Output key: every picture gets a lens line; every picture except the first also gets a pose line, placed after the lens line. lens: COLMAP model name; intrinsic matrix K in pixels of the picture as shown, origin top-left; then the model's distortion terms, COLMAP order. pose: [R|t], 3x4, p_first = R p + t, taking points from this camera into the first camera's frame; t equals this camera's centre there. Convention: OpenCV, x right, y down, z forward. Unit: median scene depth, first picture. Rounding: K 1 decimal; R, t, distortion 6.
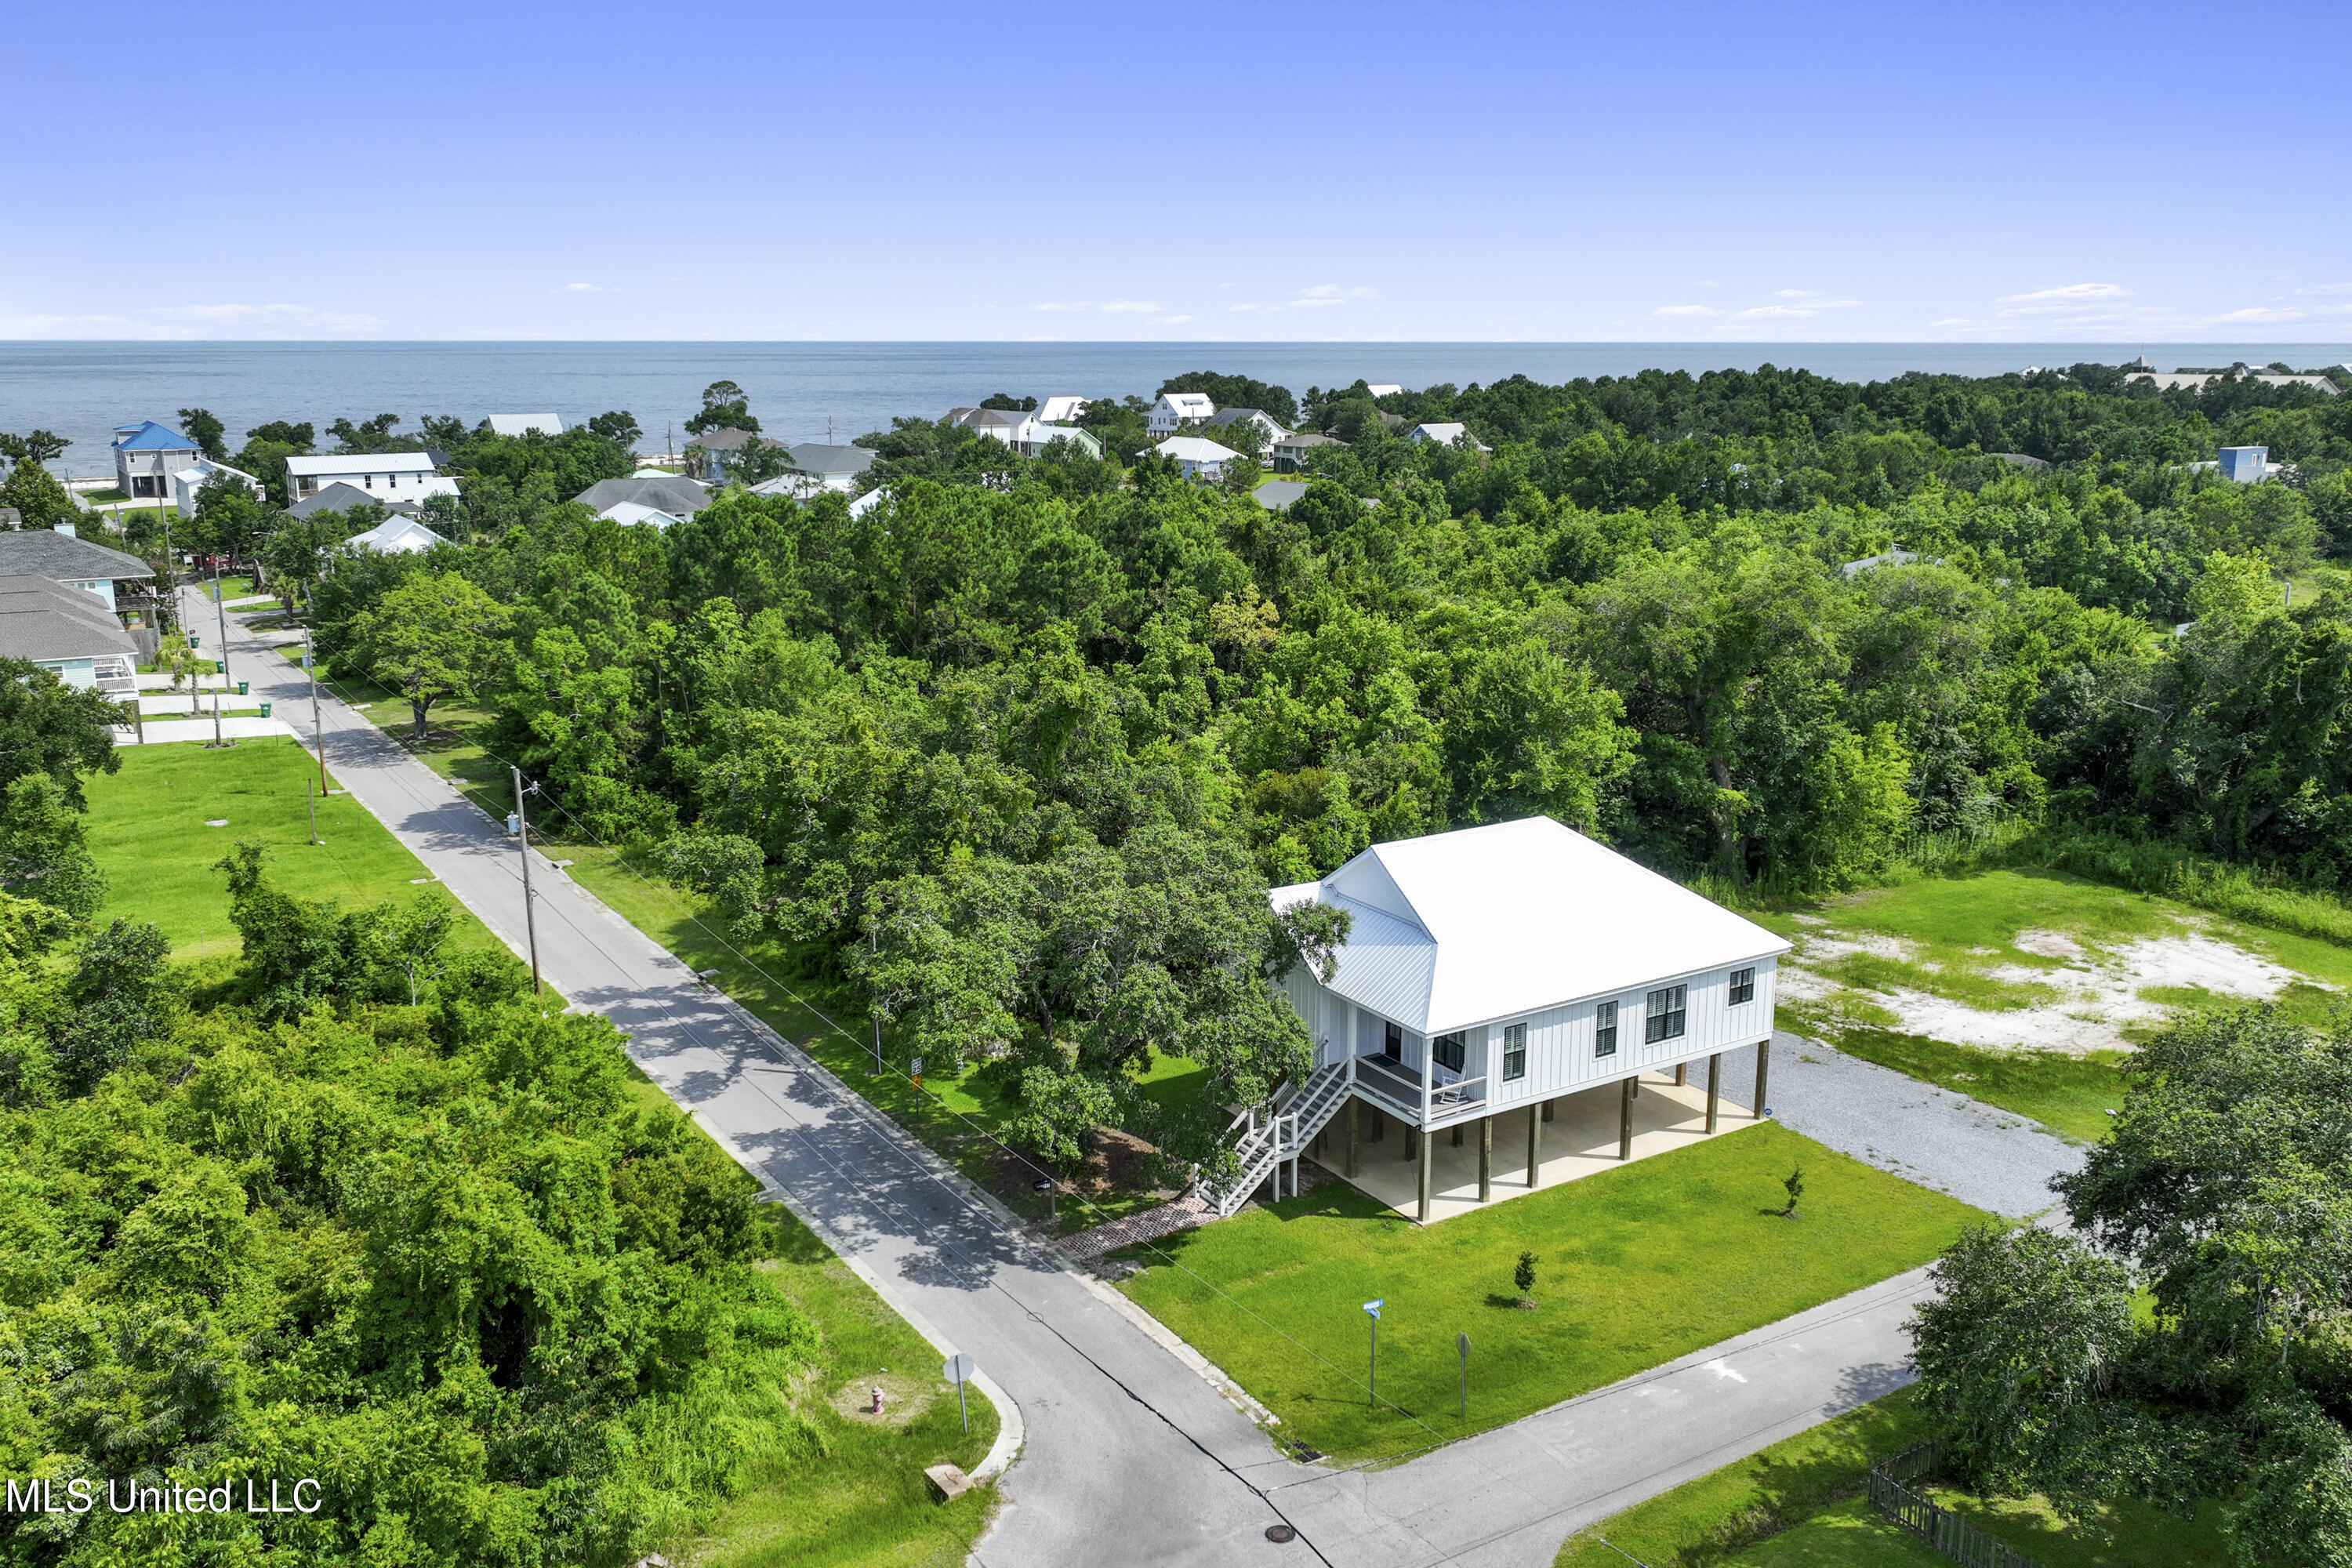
lens RADIAL K [[1986.1, 0, 1157.8], [0, 1986.1, 677.6], [0, 0, 1]] dist [-0.004875, 0.007260]
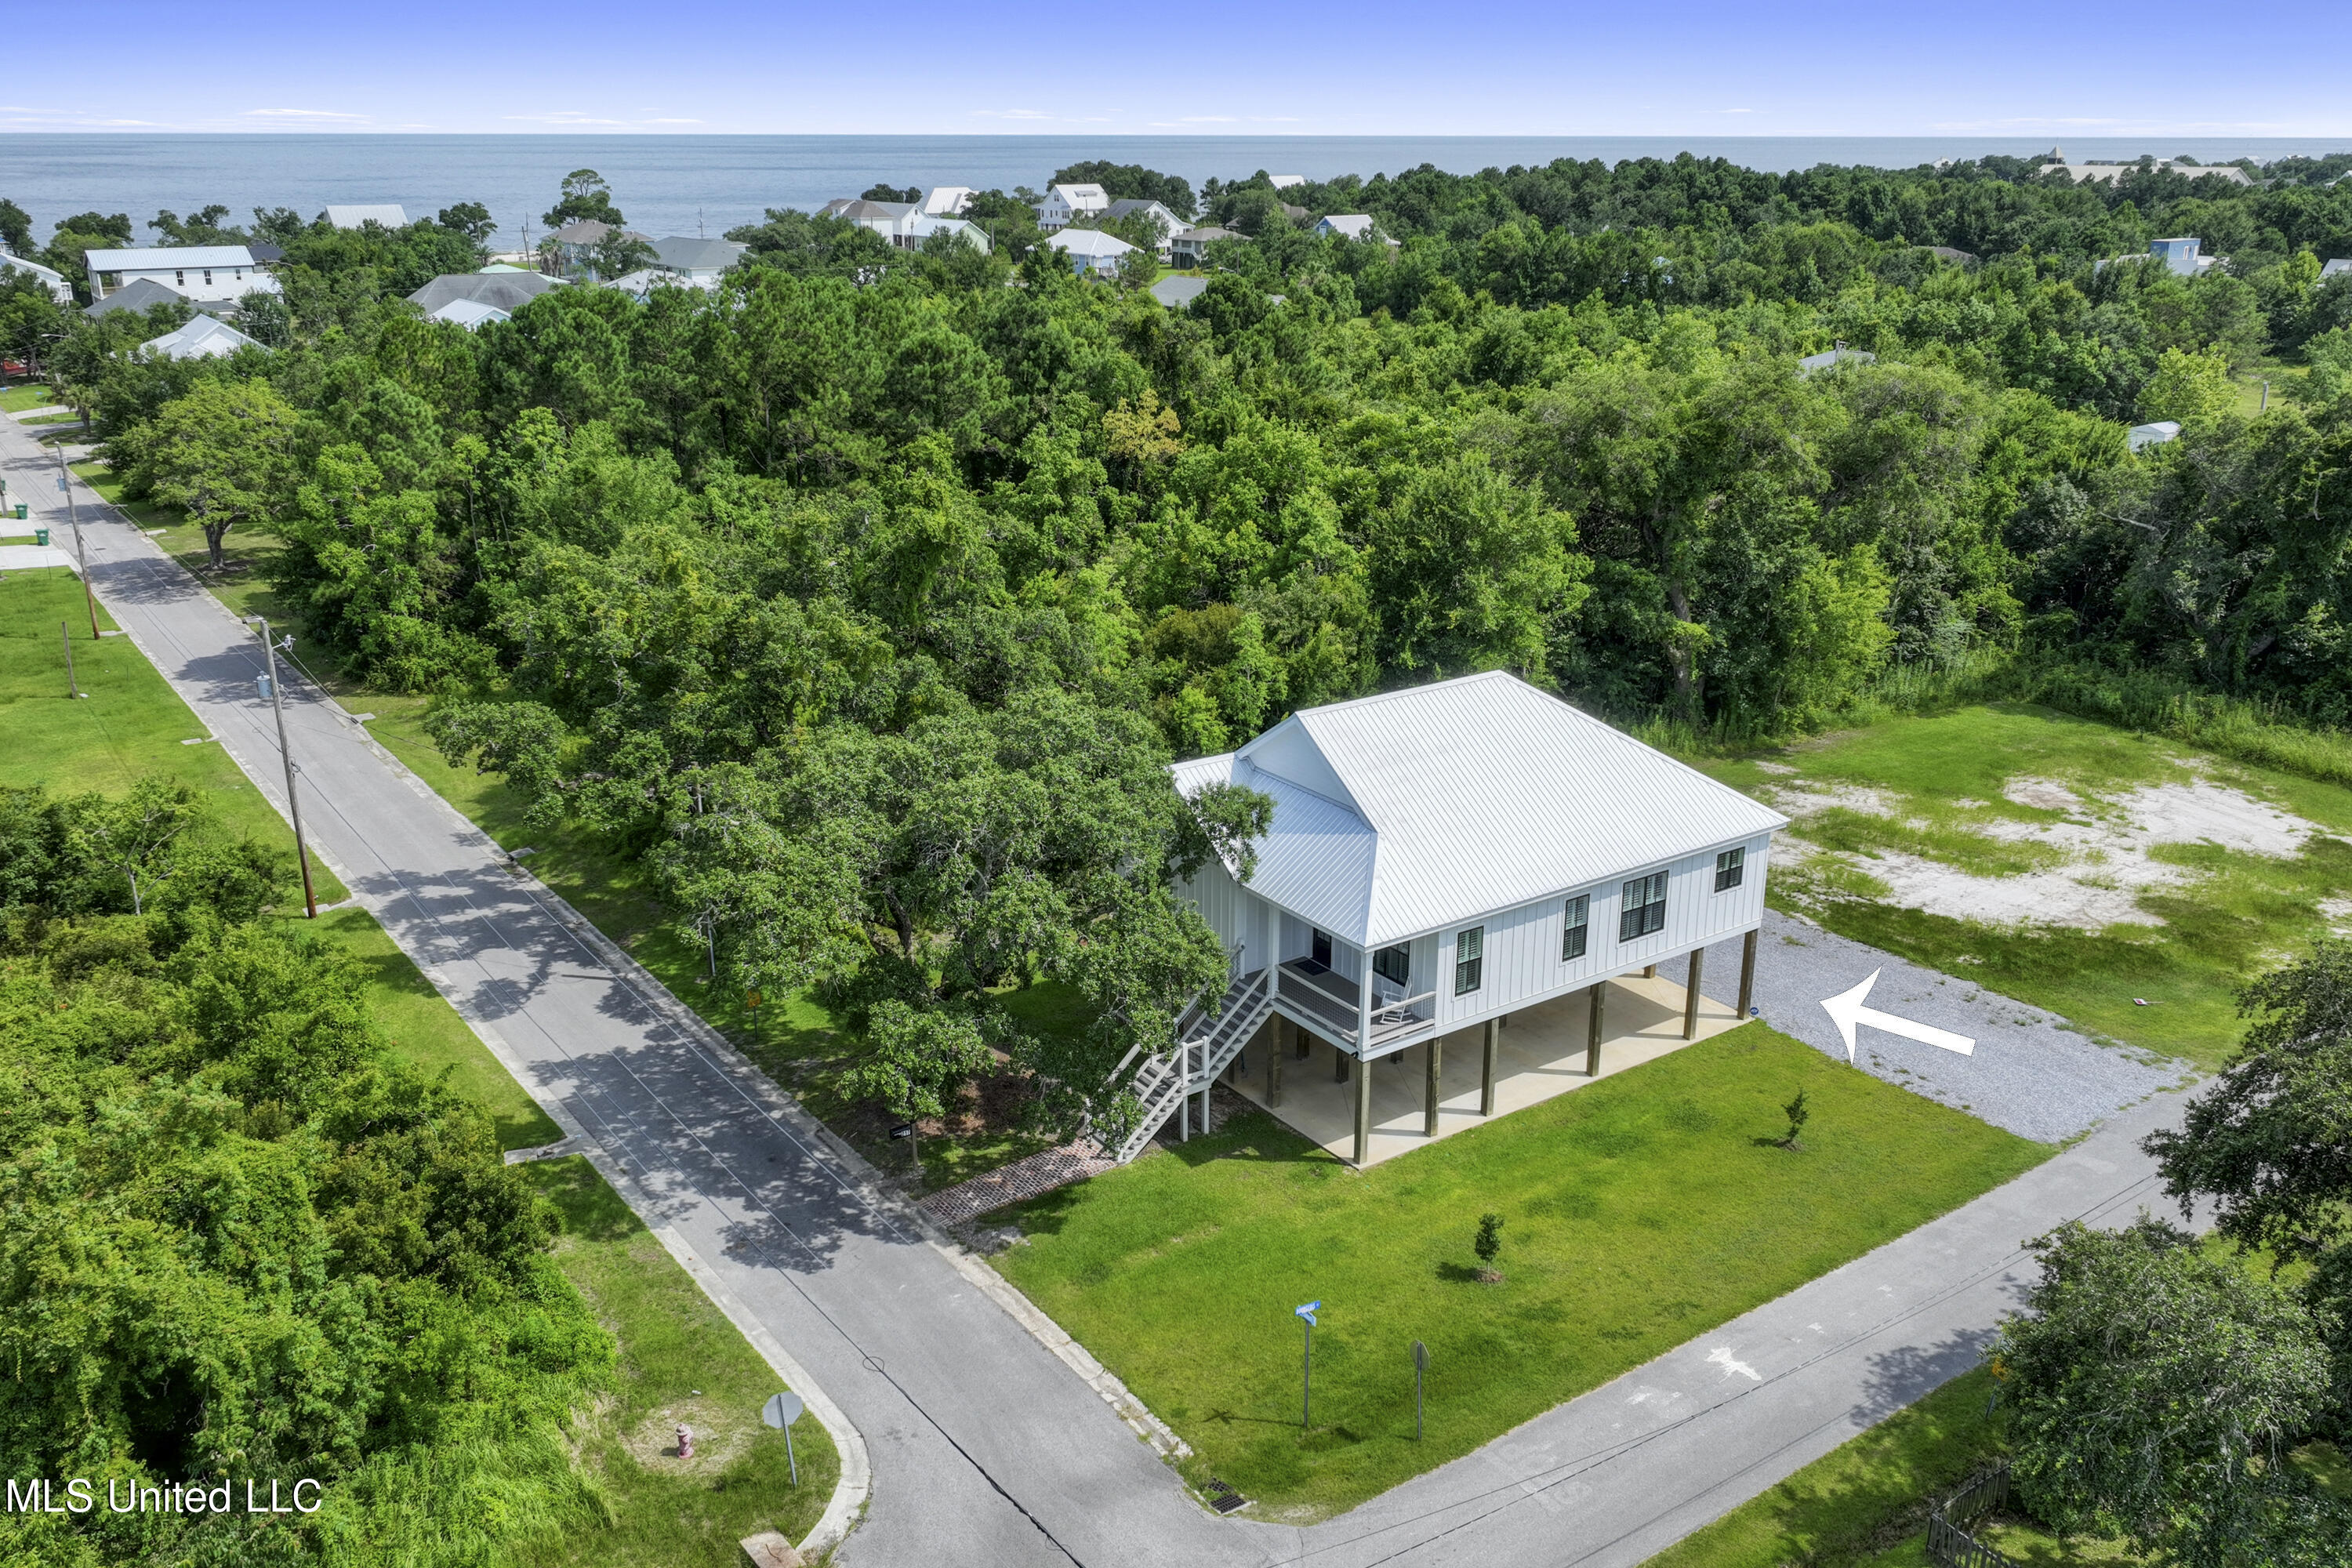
lens RADIAL K [[1986.1, 0, 1159.1], [0, 1986.1, 703.8], [0, 0, 1]] dist [-0.004875, 0.007260]
pose [[0.998637, -0.012471, 0.050690, 0.007039], [0.006744, 0.993728, 0.111623, -0.009014], [-0.051764, -0.111129, 0.992457, 0.145252]]
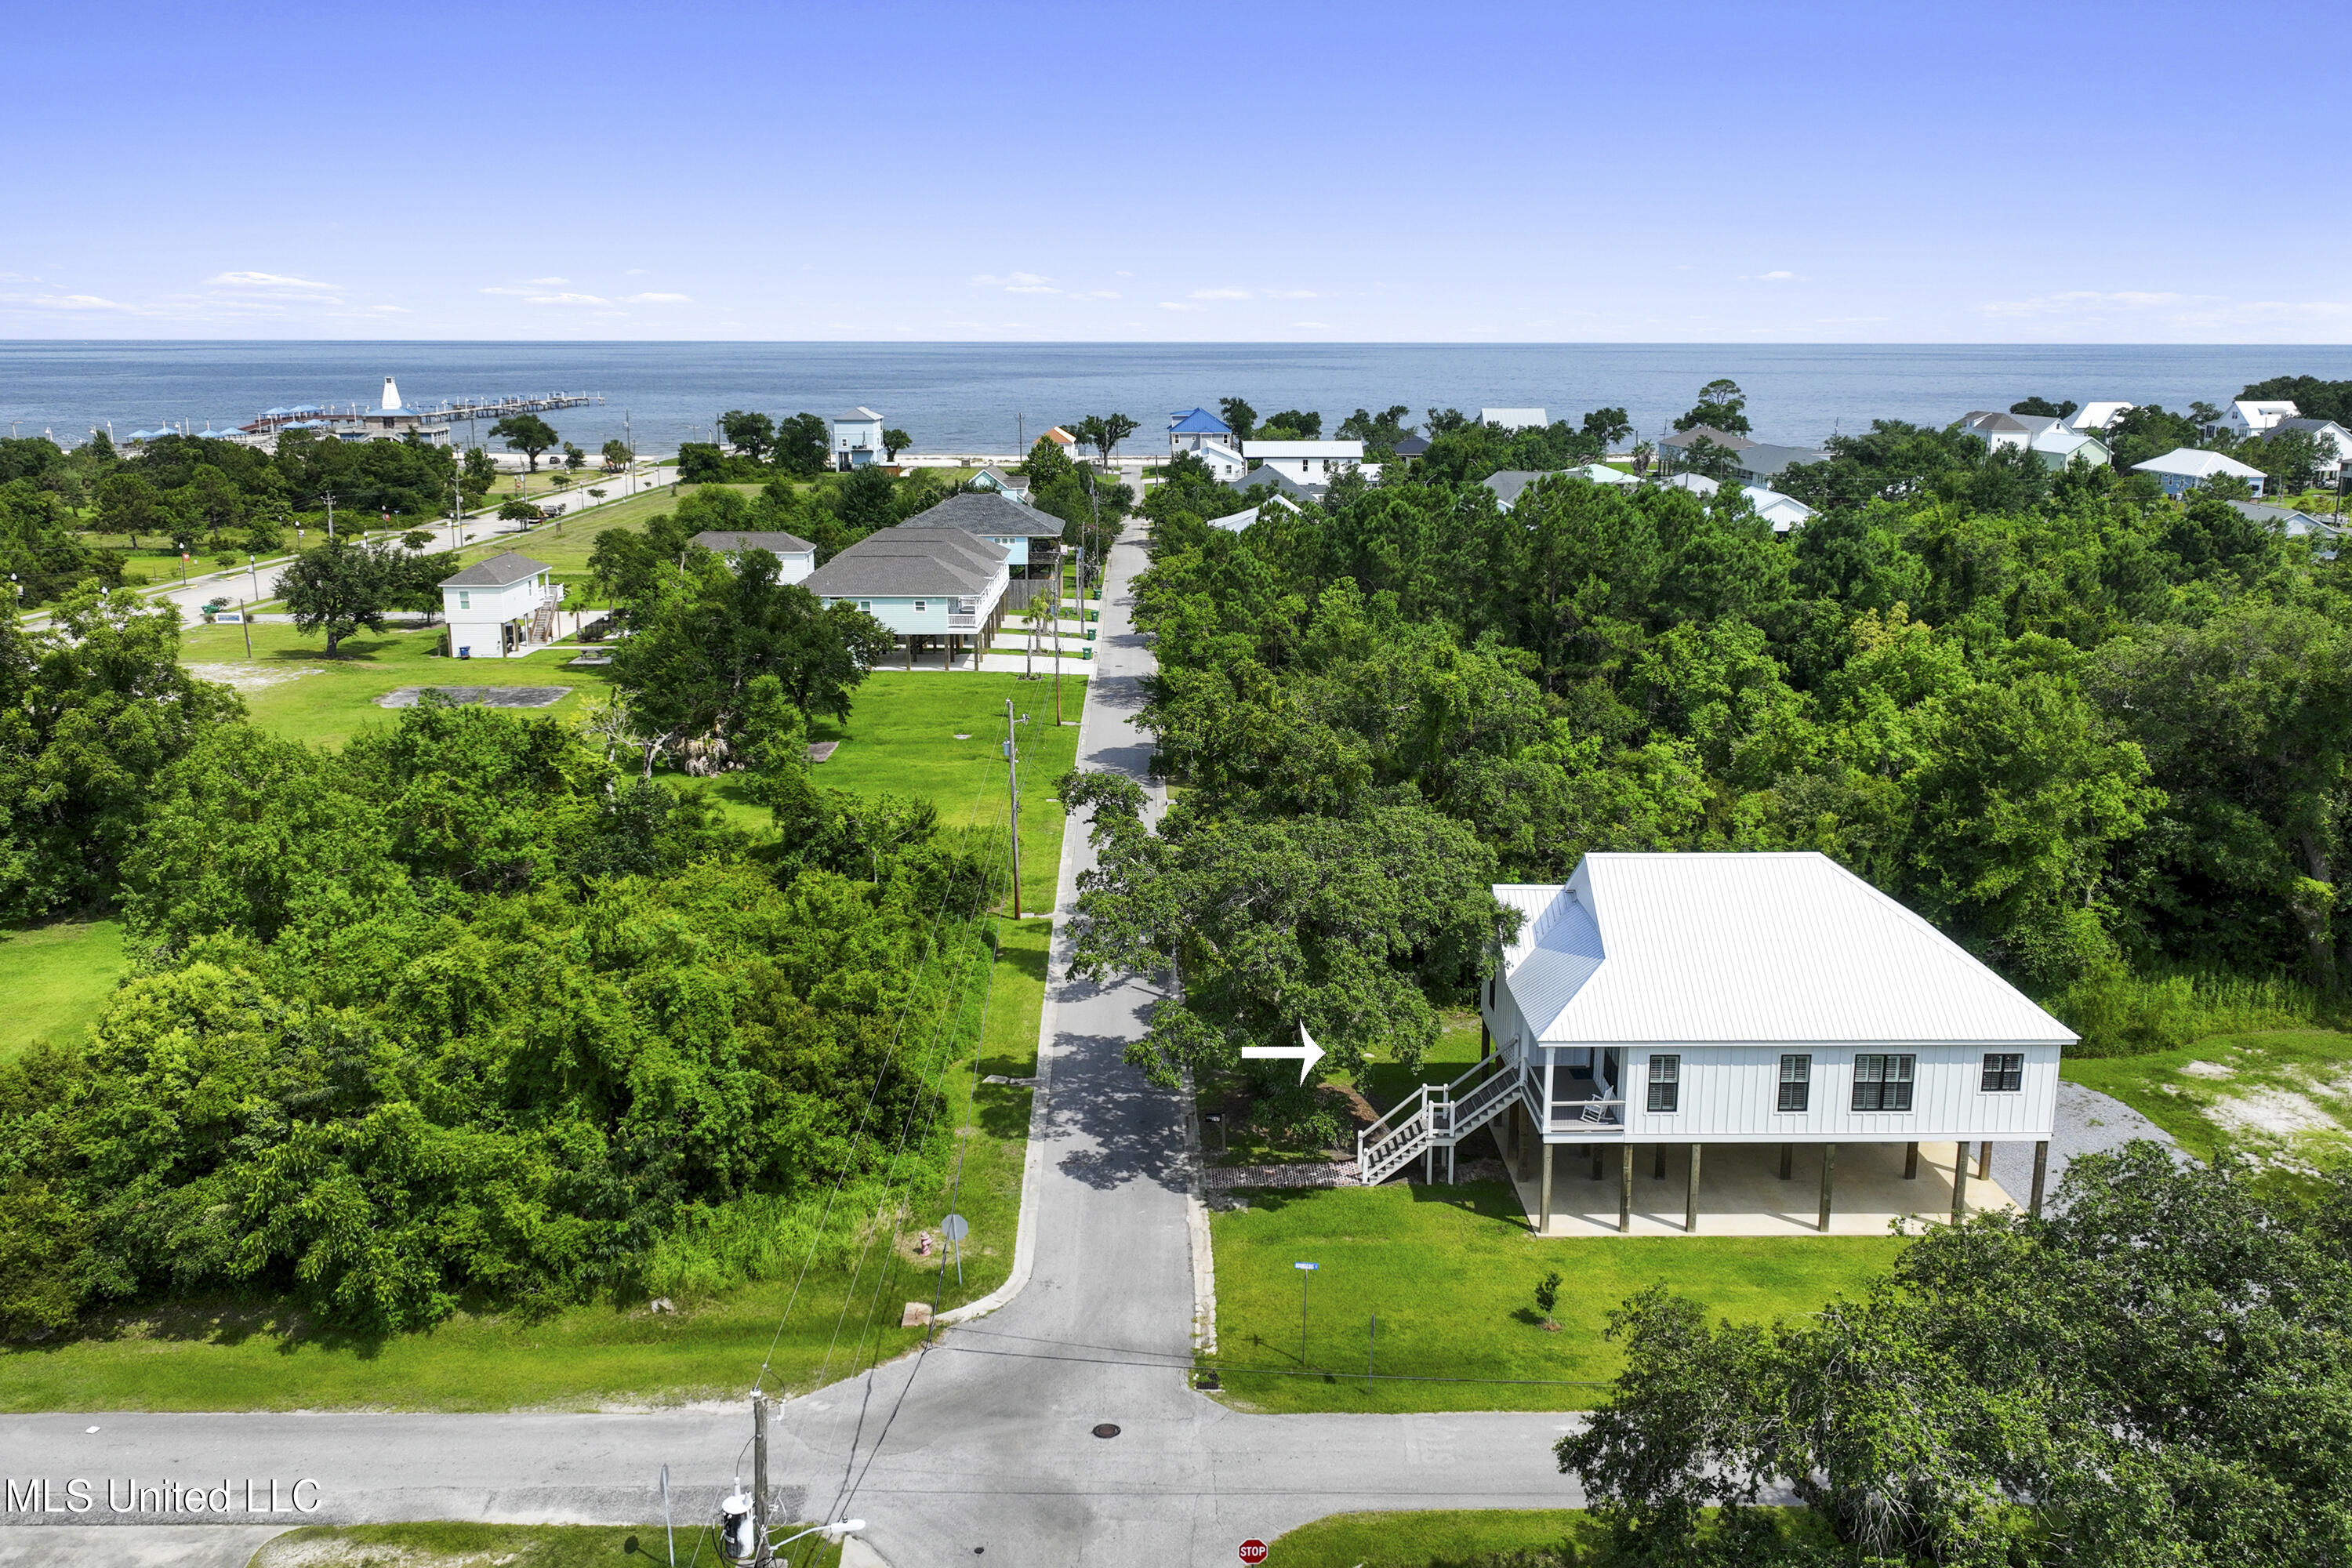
lens RADIAL K [[1986.1, 0, 1159.4], [0, 1986.1, 654.0], [0, 0, 1]] dist [-0.004875, 0.007260]
pose [[0.849946, 0.084157, -0.520106, 0.339682], [-0.089697, 0.995863, 0.014558, -0.007108], [0.519179, 0.034278, 0.853978, 0.037259]]
